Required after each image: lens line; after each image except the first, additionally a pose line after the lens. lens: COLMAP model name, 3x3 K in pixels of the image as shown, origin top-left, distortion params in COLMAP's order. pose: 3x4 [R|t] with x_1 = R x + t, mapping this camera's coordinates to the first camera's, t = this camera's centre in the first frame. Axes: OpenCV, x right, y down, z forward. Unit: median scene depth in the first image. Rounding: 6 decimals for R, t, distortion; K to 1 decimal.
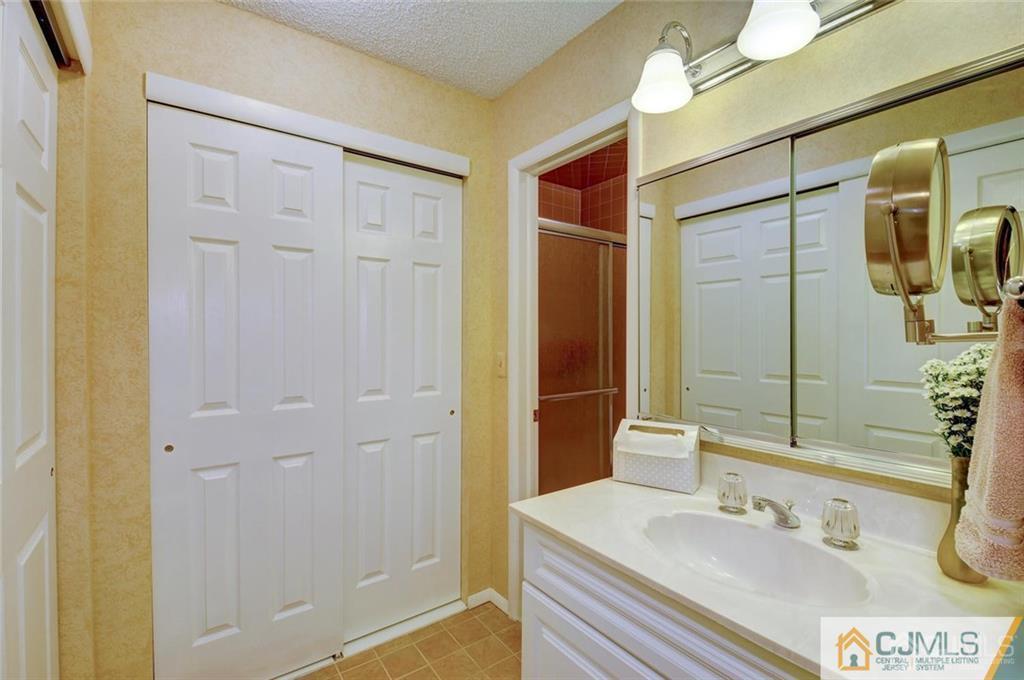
lens RADIAL K [[429.6, 0, 509.4], [0, 429.6, 337.2], [0, 0, 1]] dist [-0.037273, -0.000179]
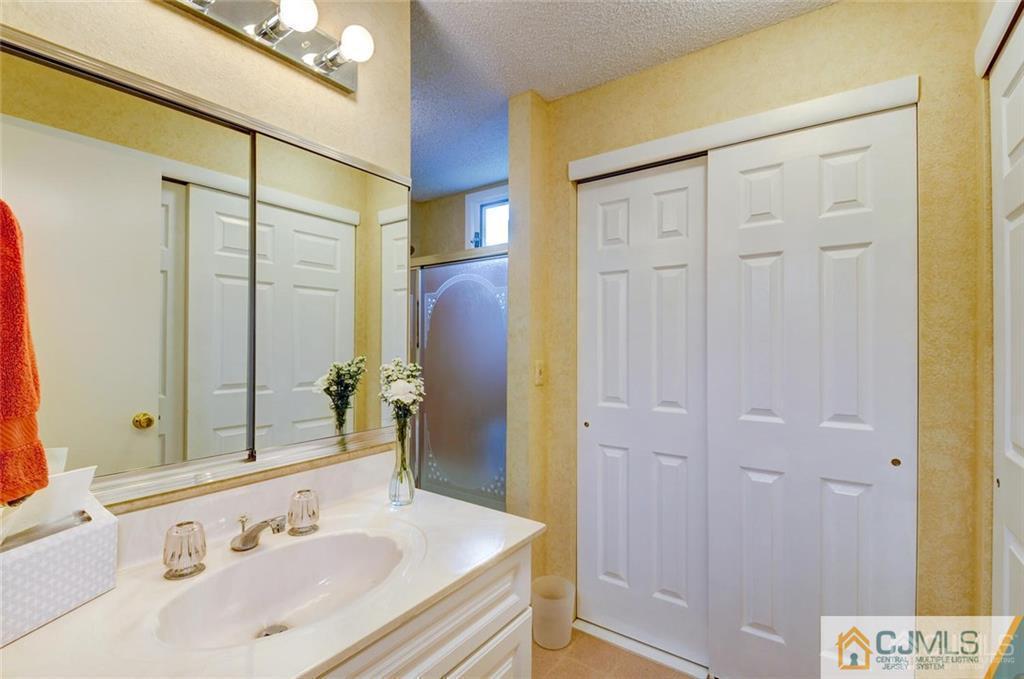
lens RADIAL K [[429.6, 0, 509.4], [0, 429.6, 336.7], [0, 0, 1]] dist [-0.037273, -0.000179]
pose [[0.251596, -0.006135, -0.967813, 0.476863], [-0.013211, 0.999865, -0.009773, -0.013631], [0.967742, 0.015244, 0.251481, 0.345070]]
